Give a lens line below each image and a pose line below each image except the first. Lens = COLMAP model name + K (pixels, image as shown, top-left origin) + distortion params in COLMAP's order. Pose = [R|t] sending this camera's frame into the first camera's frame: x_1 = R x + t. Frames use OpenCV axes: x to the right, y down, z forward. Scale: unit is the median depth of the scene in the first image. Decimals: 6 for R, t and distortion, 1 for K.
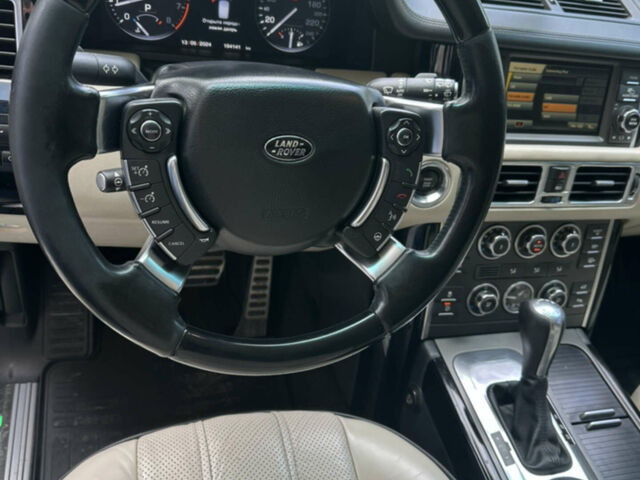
lens RADIAL K [[592.2, 0, 316.6], [0, 592.2, 242.0], [0, 0, 1]] dist [0.189158, -0.435067]
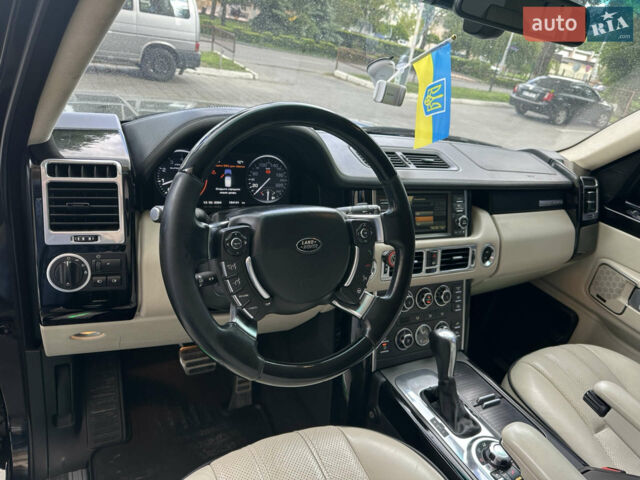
lens RADIAL K [[452.6, 0, 322.6], [0, 452.6, 242.0], [0, 0, 1]] dist [0.110762, -0.197010]
pose [[0.968762, -0.111216, 0.221657, -0.188042], [0.160167, 0.962976, -0.216848, 0.083072], [-0.189333, 0.245576, 0.950708, -0.189015]]
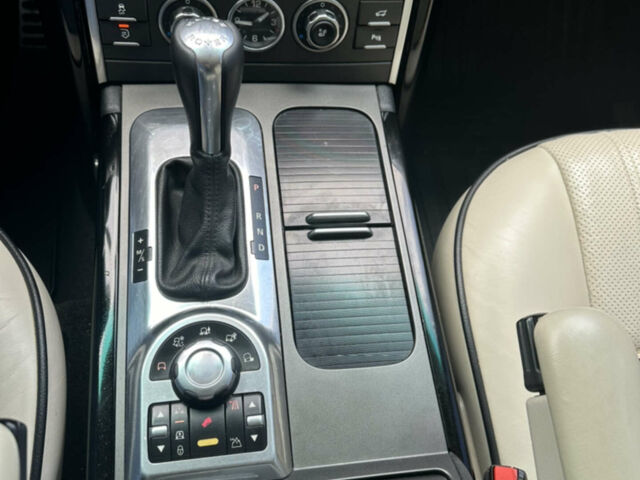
lens RADIAL K [[592.2, 0, 316.6], [0, 592.2, 242.0], [0, 0, 1]] dist [0.189158, -0.435067]
pose [[0.991160, 0.091998, -0.095594, 0.526789], [-0.047745, 0.919594, 0.389959, 0.060798], [0.123783, -0.381947, 0.915857, 0.408131]]
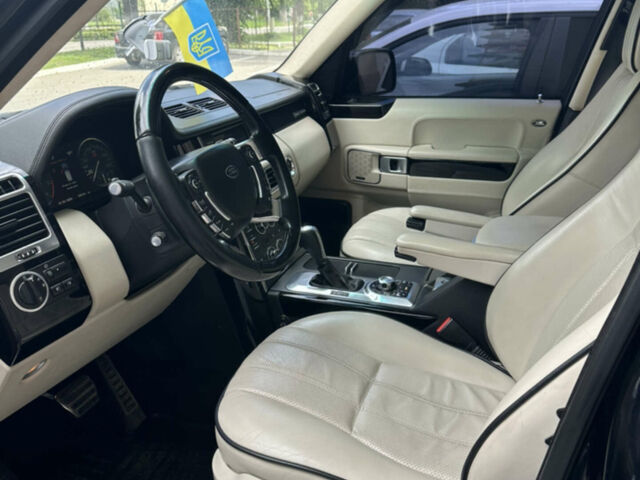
lens RADIAL K [[592.2, 0, 316.6], [0, 592.2, 242.0], [0, 0, 1]] dist [0.189158, -0.435067]
pose [[0.545208, -0.474061, 0.691386, -0.919738], [0.638499, 0.769250, 0.023946, 0.113945], [-0.543201, 0.428394, 0.722088, -0.386709]]
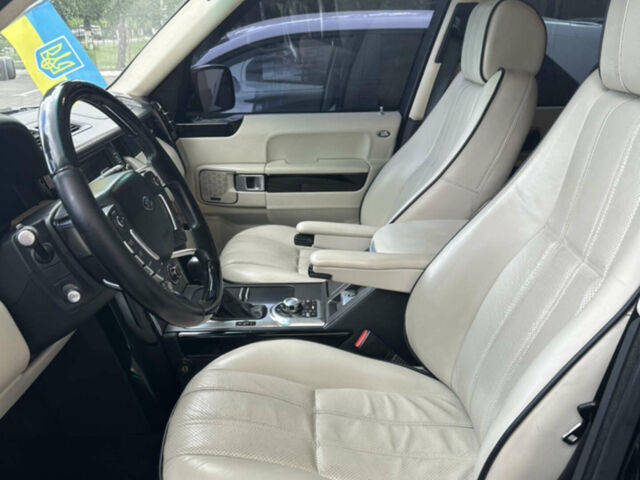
lens RADIAL K [[592.2, 0, 316.6], [0, 592.2, 242.0], [0, 0, 1]] dist [0.189158, -0.435067]
pose [[0.227339, -0.498458, 0.836574, -0.955230], [0.681288, 0.695239, 0.229105, -0.086768], [-0.695818, 0.517864, 0.497649, -0.150658]]
